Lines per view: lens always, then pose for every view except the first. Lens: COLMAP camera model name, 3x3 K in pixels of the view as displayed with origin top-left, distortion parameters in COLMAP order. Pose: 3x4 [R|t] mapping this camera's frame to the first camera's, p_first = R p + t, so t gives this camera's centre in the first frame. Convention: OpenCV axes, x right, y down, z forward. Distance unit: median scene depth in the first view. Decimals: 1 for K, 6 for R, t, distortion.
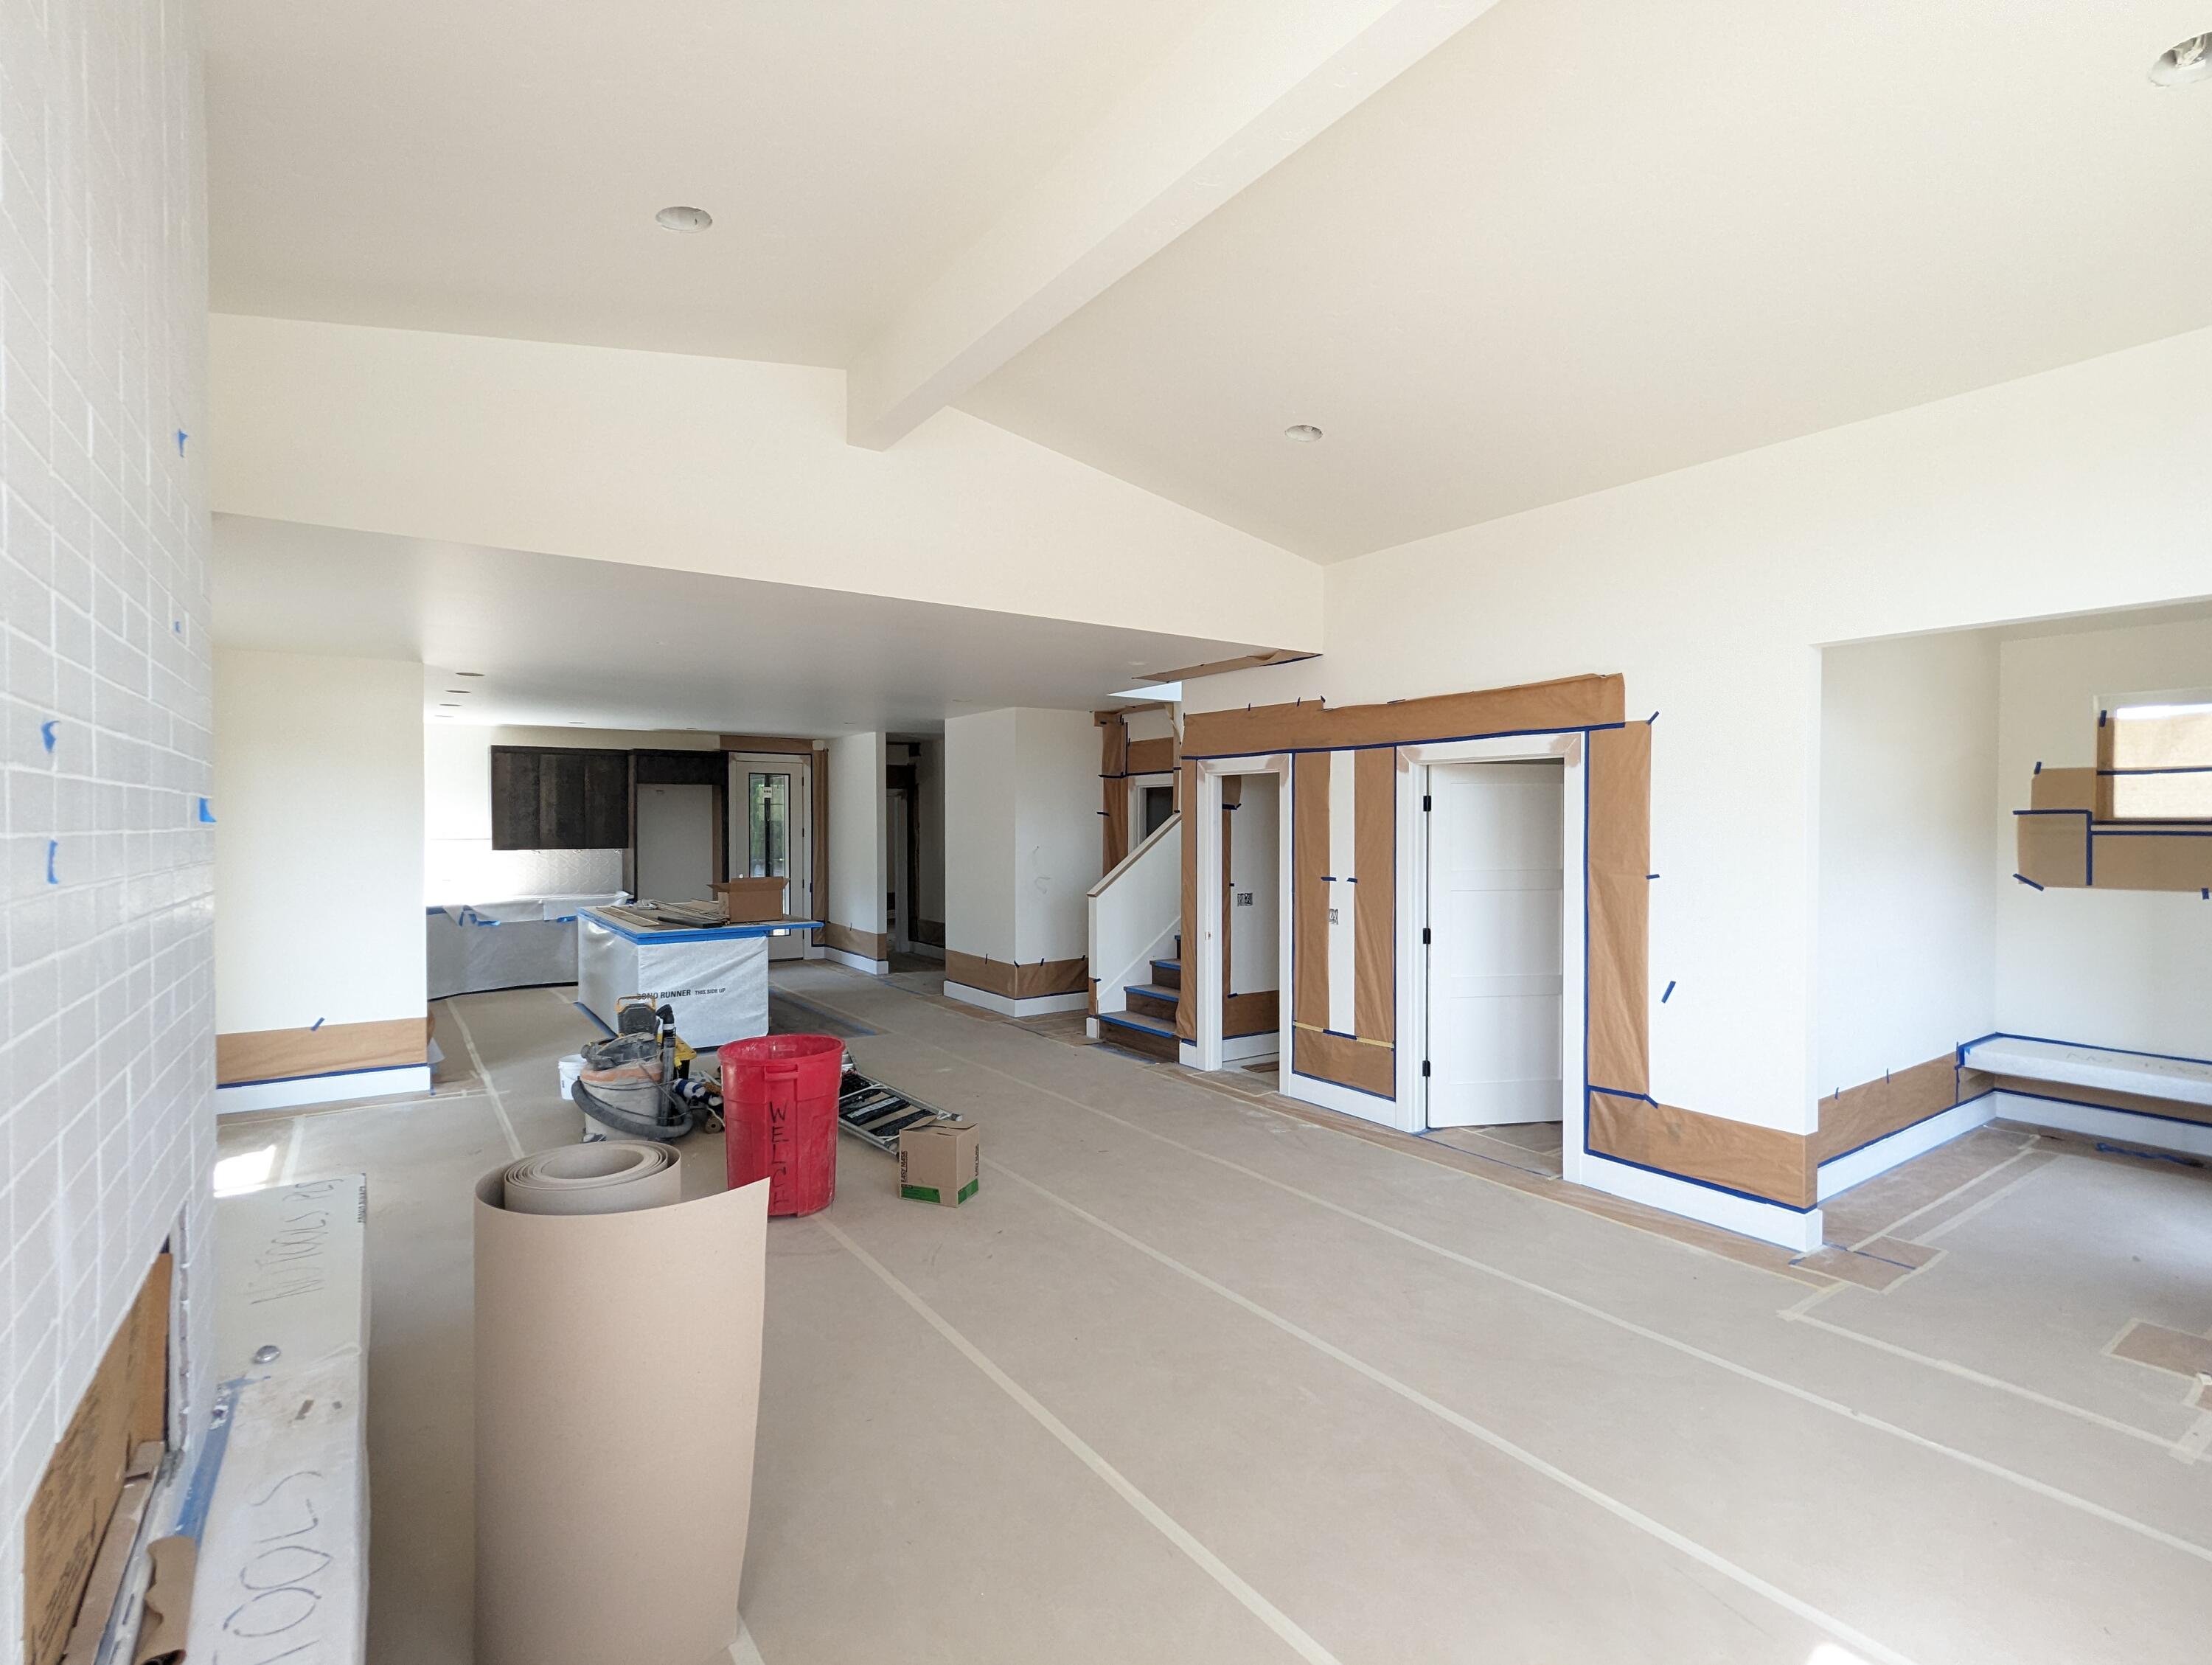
lens RADIAL K [[1053.2, 0, 1101.1], [0, 1053.2, 833.2], [0, 0, 1]] dist [0.002167, -0.005310]
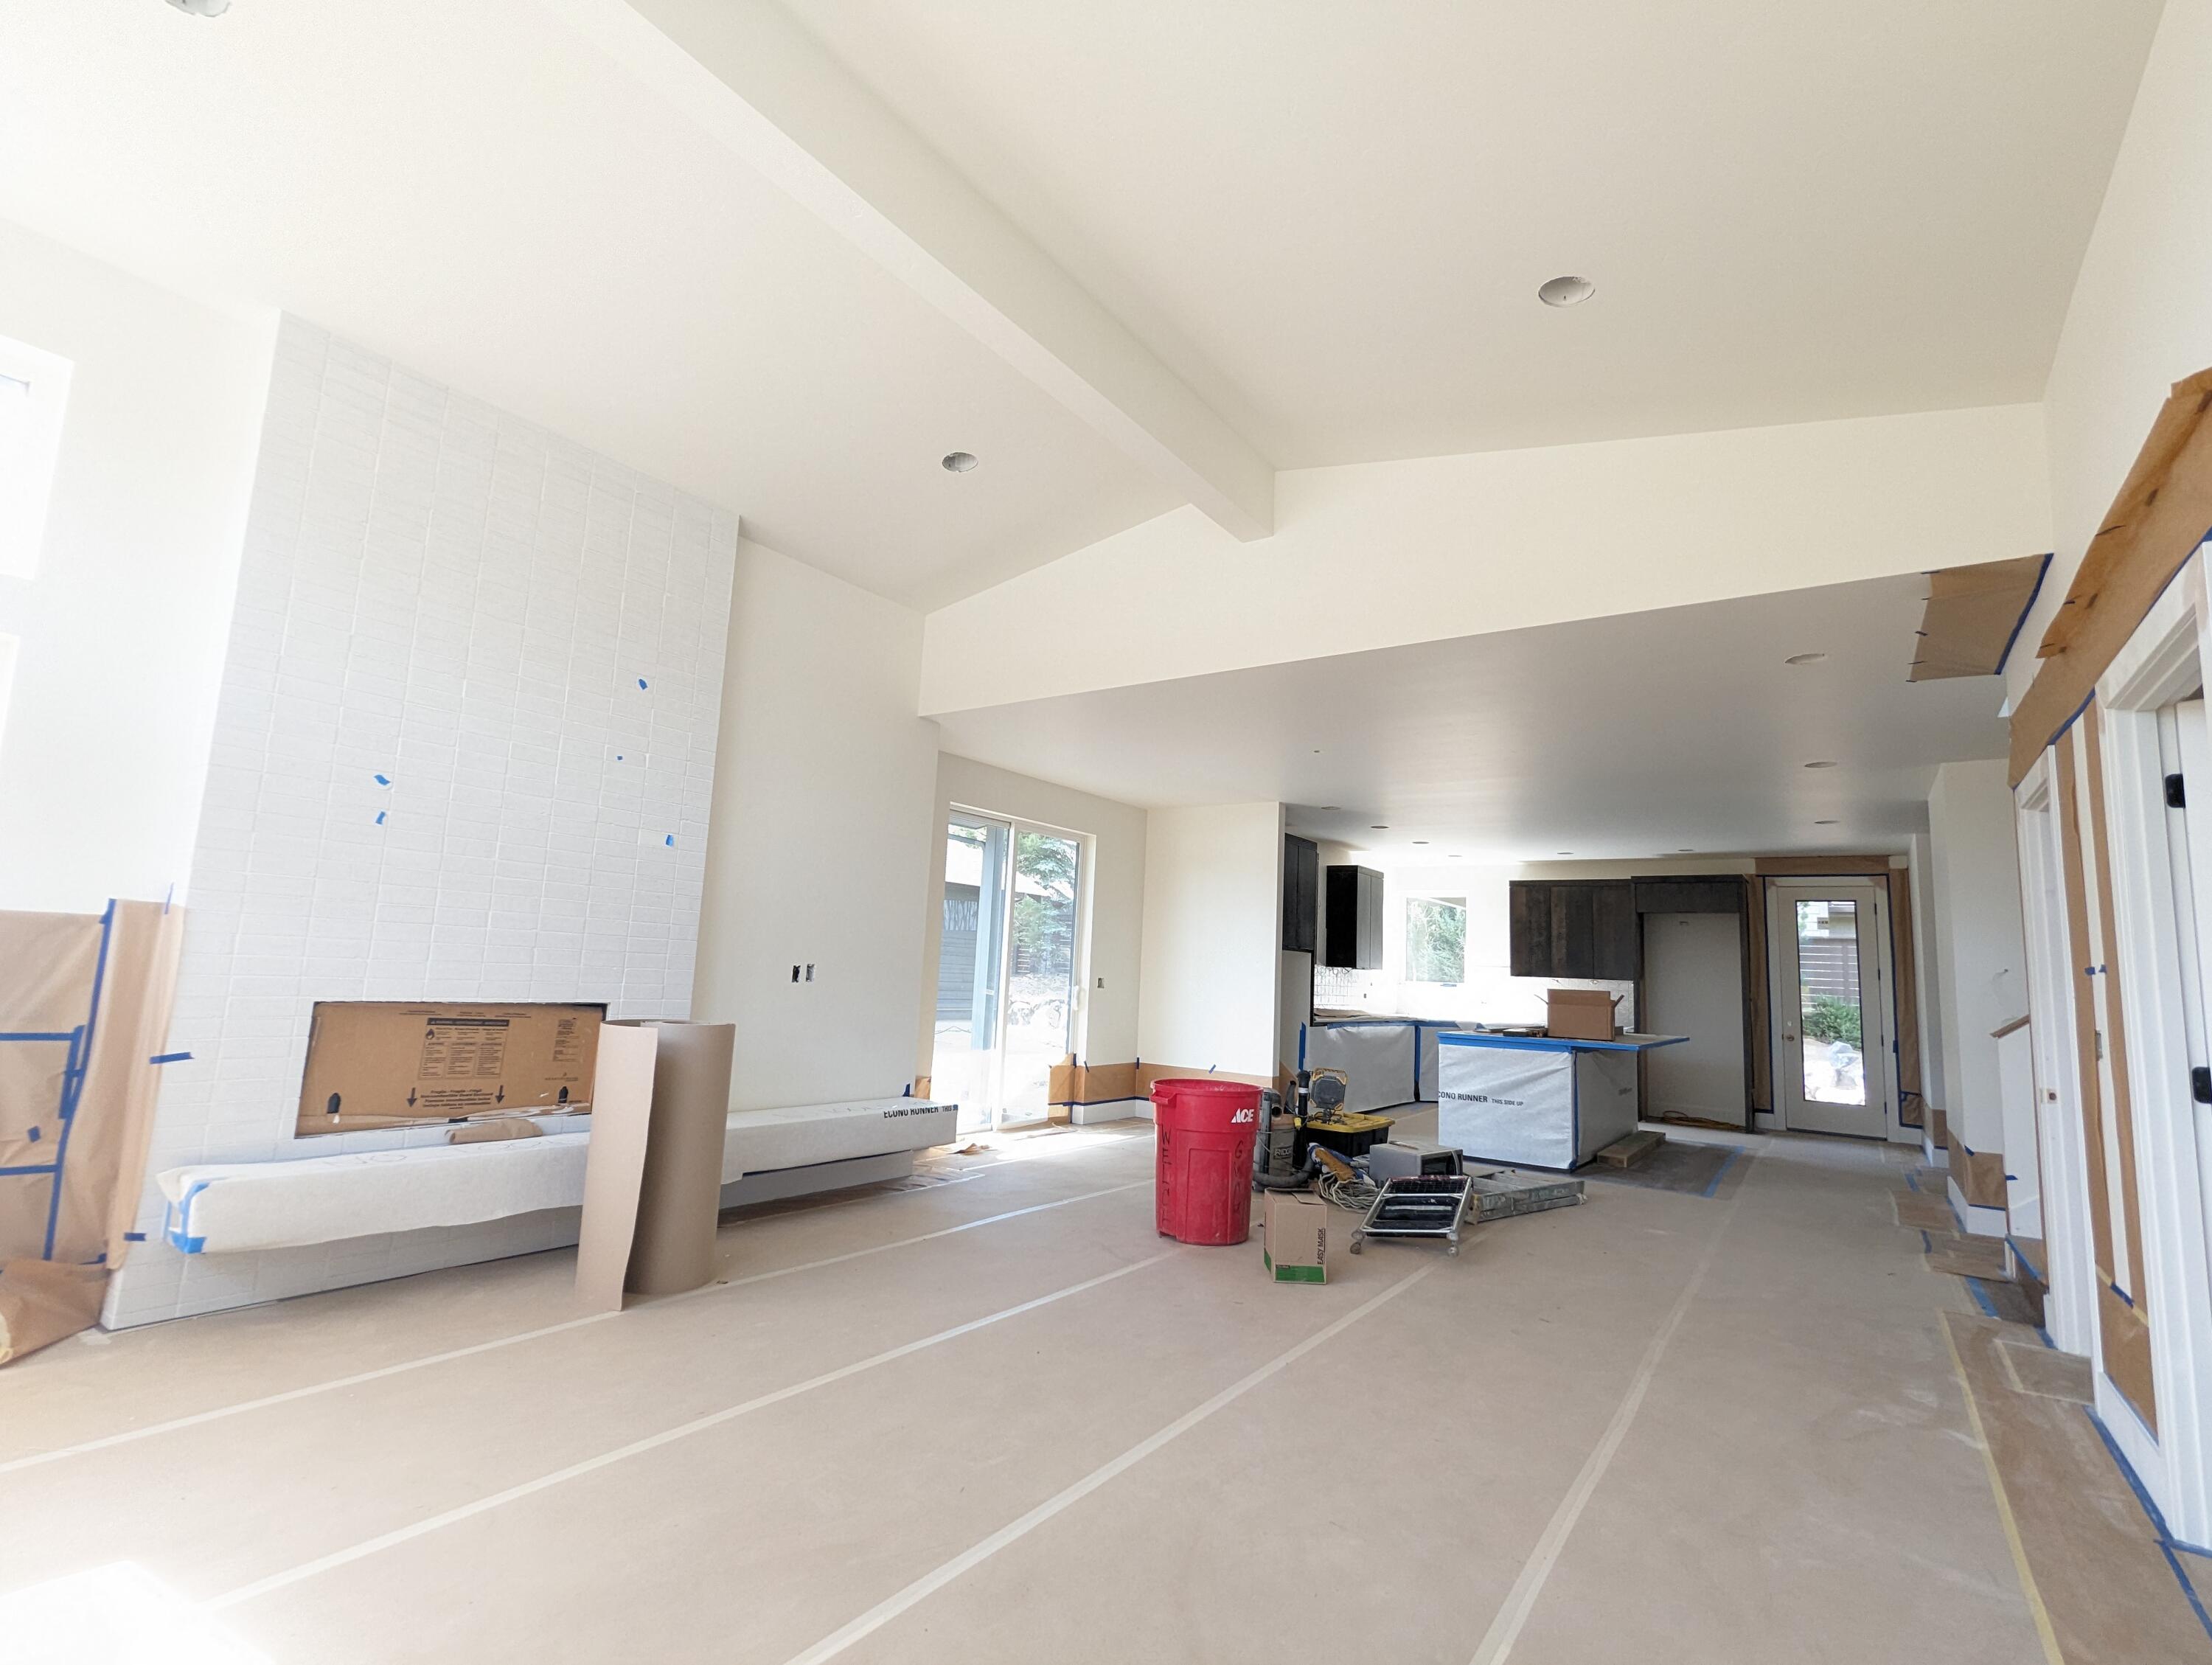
lens RADIAL K [[1053.2, 0, 1101.1], [0, 1053.2, 833.2], [0, 0, 1]] dist [0.002167, -0.005310]
pose [[0.342445, -0.109518, -0.933133, 0.314007], [-0.057501, 0.988878, -0.137163, 0.043791], [0.937777, 0.100627, 0.332339, 0.222163]]
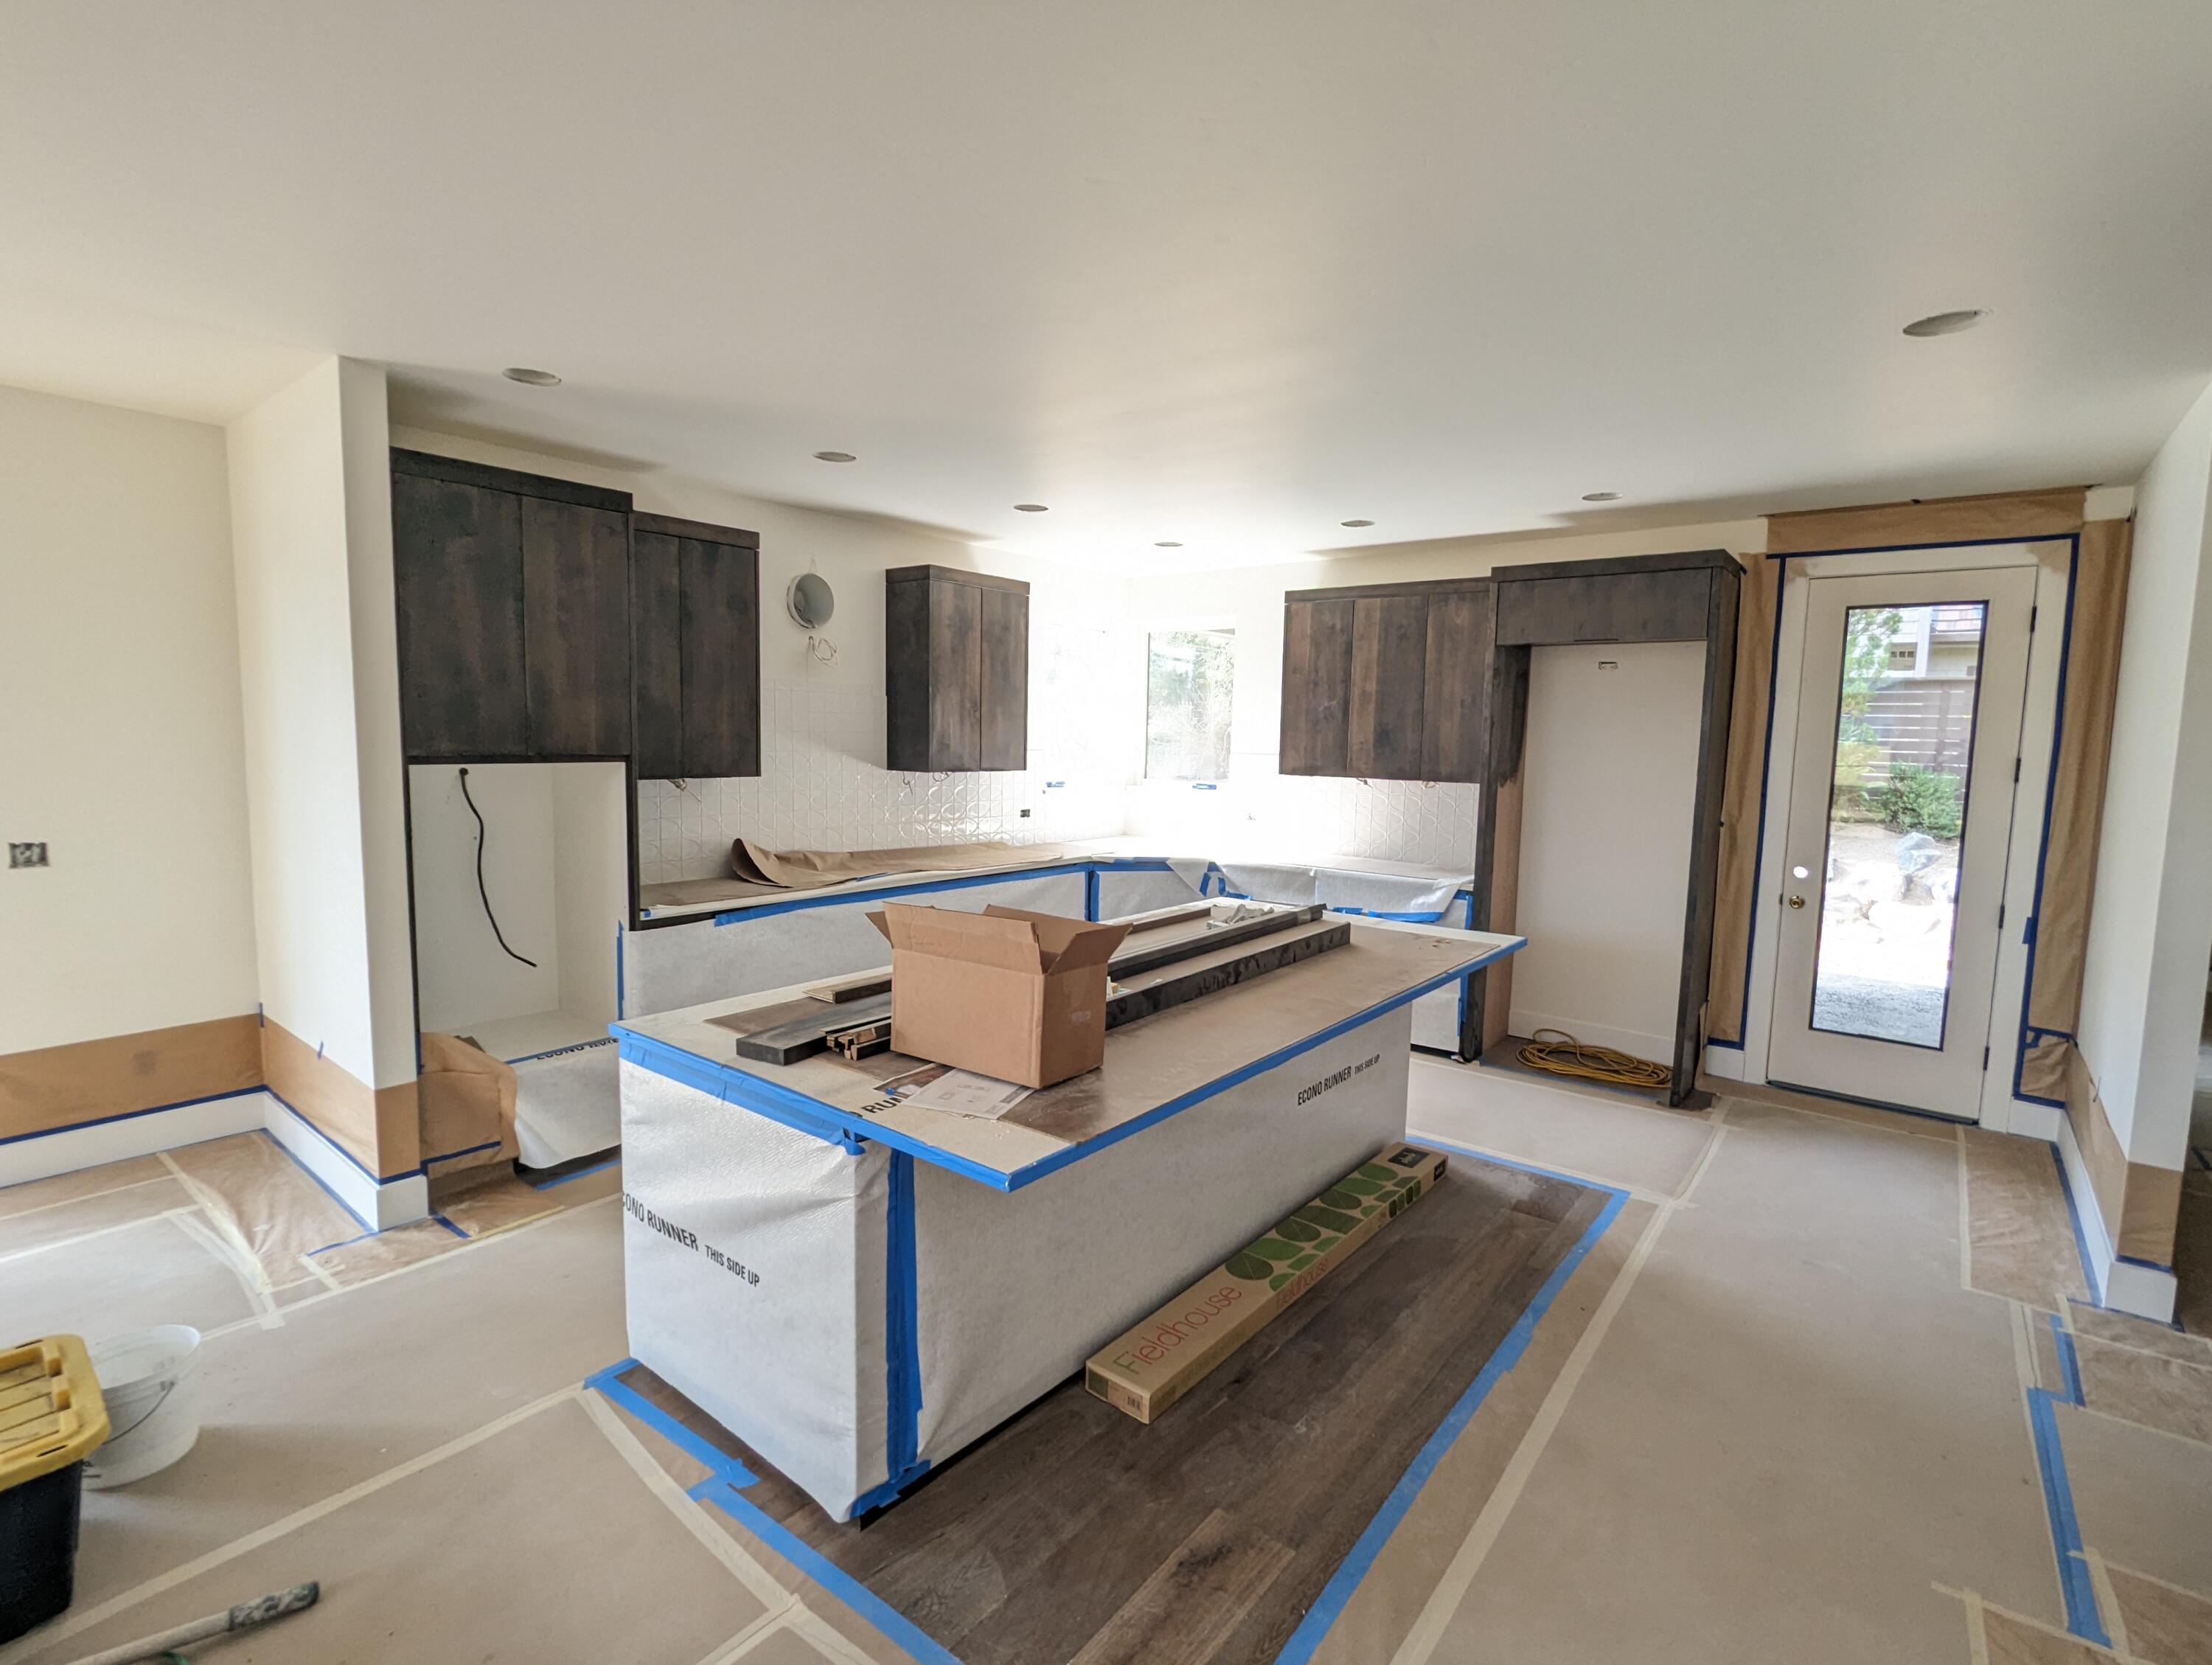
lens RADIAL K [[1053.2, 0, 1101.1], [0, 1053.2, 833.2], [0, 0, 1]] dist [0.002167, -0.005310]
pose [[0.285738, 0.099770, -0.953100, -0.046866], [-0.033916, 0.994995, 0.093988, -0.002729], [0.957707, 0.005469, 0.287692, 0.737040]]
